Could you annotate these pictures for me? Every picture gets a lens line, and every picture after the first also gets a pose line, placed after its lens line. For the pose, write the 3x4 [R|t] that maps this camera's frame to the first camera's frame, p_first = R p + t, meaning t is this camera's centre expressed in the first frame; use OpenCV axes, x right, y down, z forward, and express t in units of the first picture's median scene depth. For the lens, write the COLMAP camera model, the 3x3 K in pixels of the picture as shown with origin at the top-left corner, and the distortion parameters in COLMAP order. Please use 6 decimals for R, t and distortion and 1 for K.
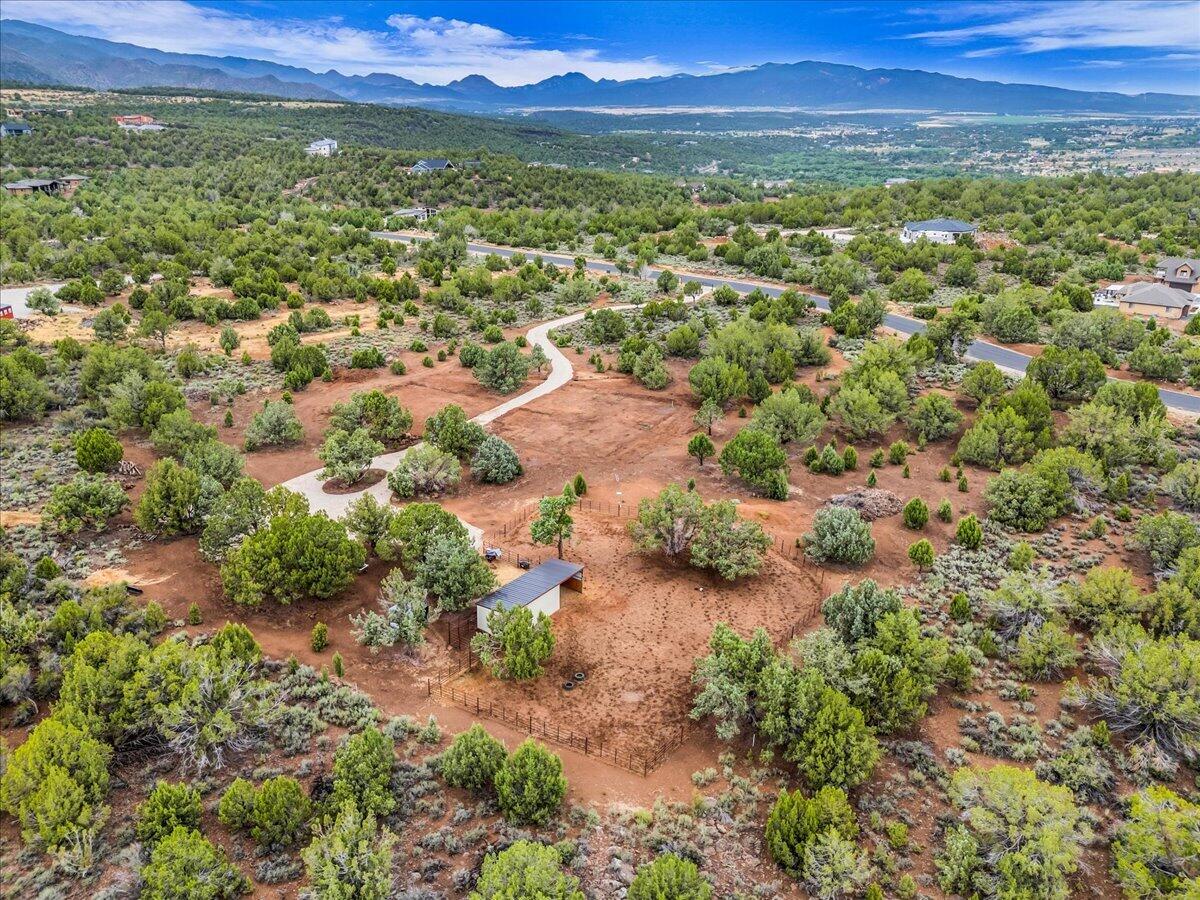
lens RADIAL K [[883.9, 0, 600.0], [0, 883.9, 450.0], [0, 0, 1]] dist [0.064779, -0.064431]
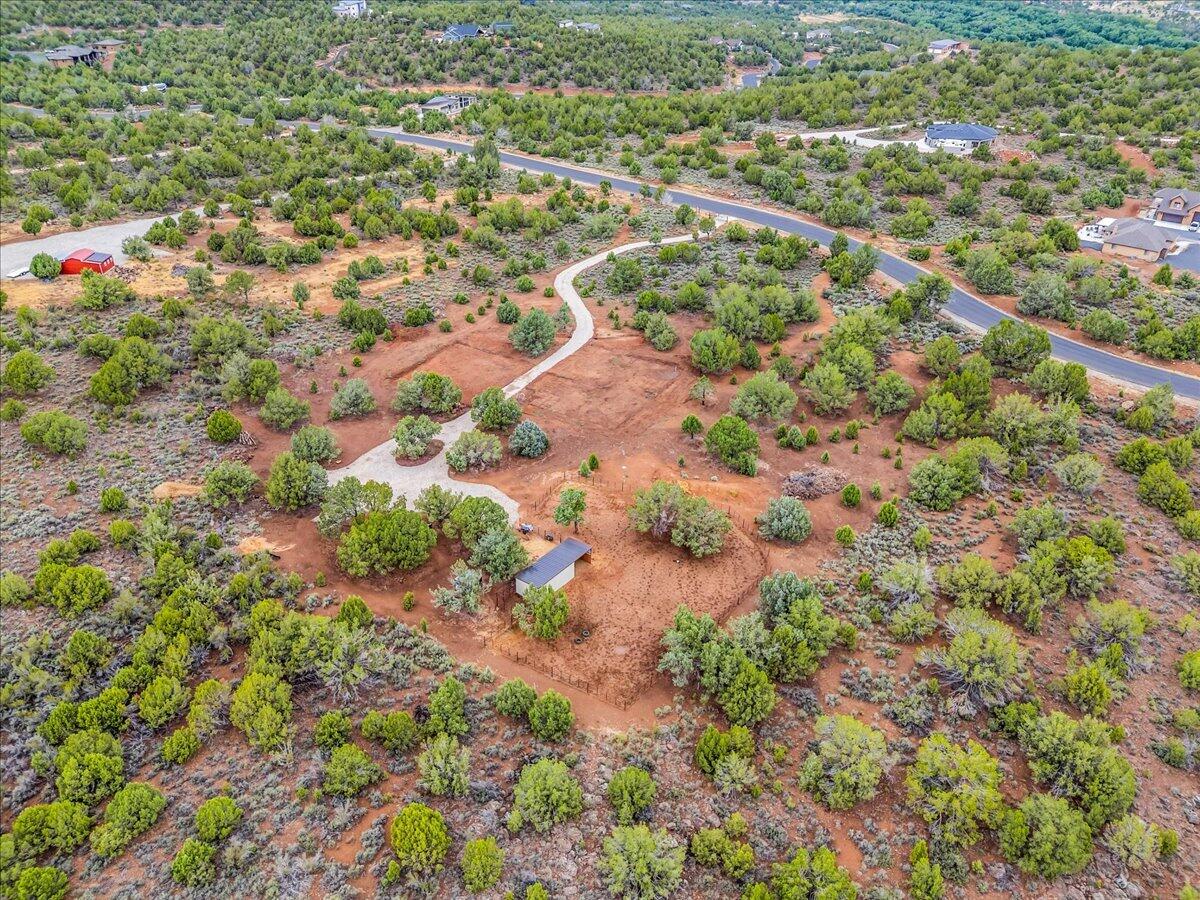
lens RADIAL K [[883.9, 0, 600.0], [0, 883.9, 450.0], [0, 0, 1]] dist [0.064779, -0.064431]
pose [[0.999259, 0.021941, -0.031625, 0.031906], [-0.015995, 0.984025, 0.177313, -0.244668], [0.035010, -0.176676, 0.983646, -0.309381]]
